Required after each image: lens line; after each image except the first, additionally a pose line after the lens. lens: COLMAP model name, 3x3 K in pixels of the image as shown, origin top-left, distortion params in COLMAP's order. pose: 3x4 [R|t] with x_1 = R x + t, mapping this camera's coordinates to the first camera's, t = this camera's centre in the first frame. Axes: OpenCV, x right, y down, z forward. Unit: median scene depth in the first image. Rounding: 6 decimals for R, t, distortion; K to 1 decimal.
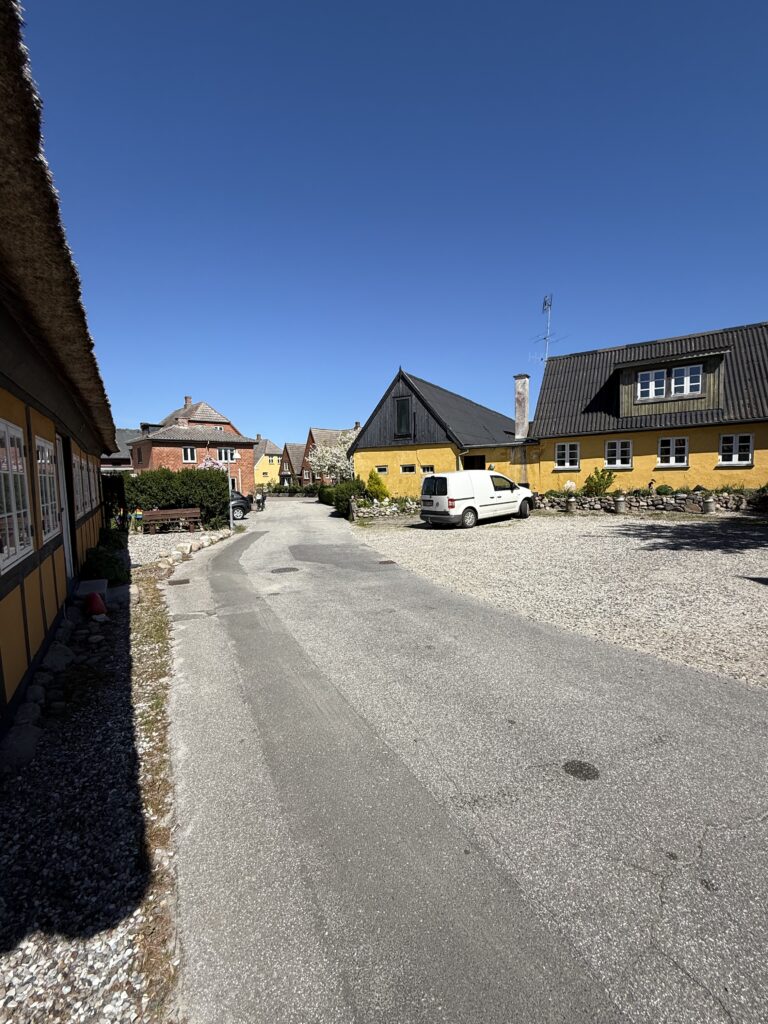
lens RADIAL K [[458.4, 0, 384.0], [0, 458.4, 512.7], [0, 0, 1]] dist [-0.002861, -0.000073]
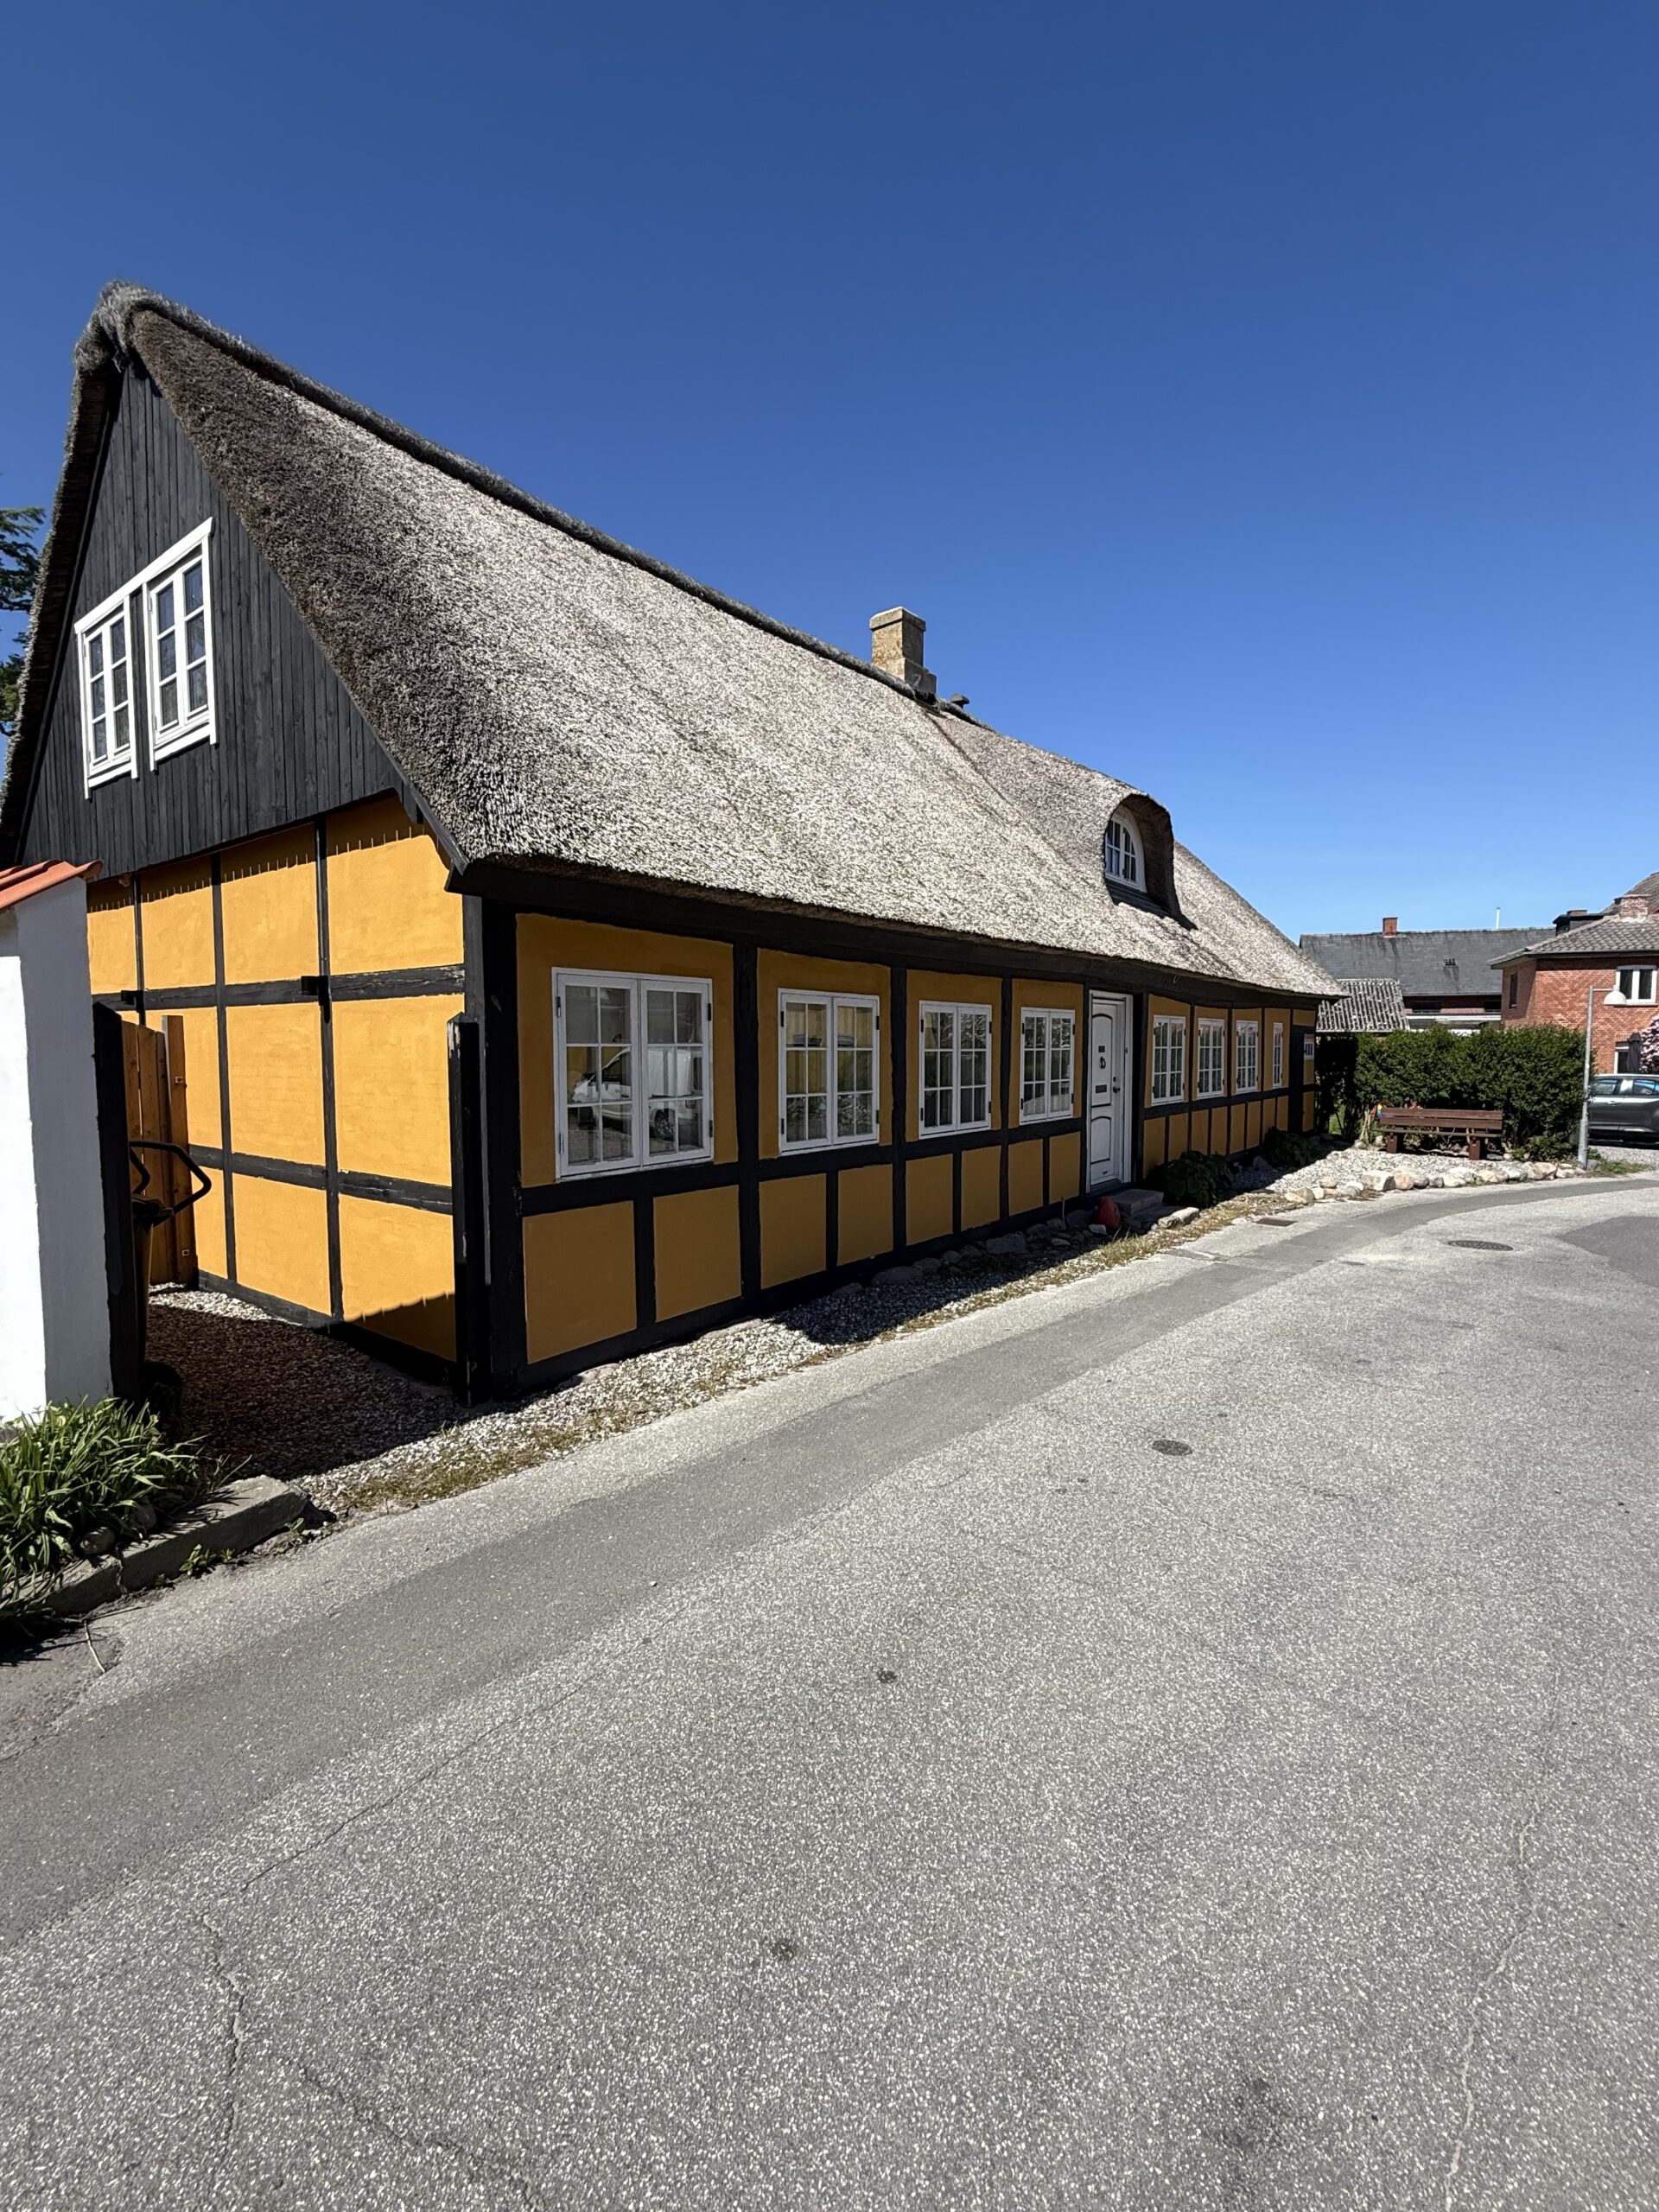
lens RADIAL K [[990.3, 0, 835.6], [0, 990.3, 1104.3], [0, 0, 1]] dist [-0.002861, -0.000073]
pose [[0.398497, 0.080270, -0.913650, 0.261586], [-0.082242, 0.995277, 0.051571, -0.013387], [0.913475, 0.054590, 0.403217, -0.043834]]
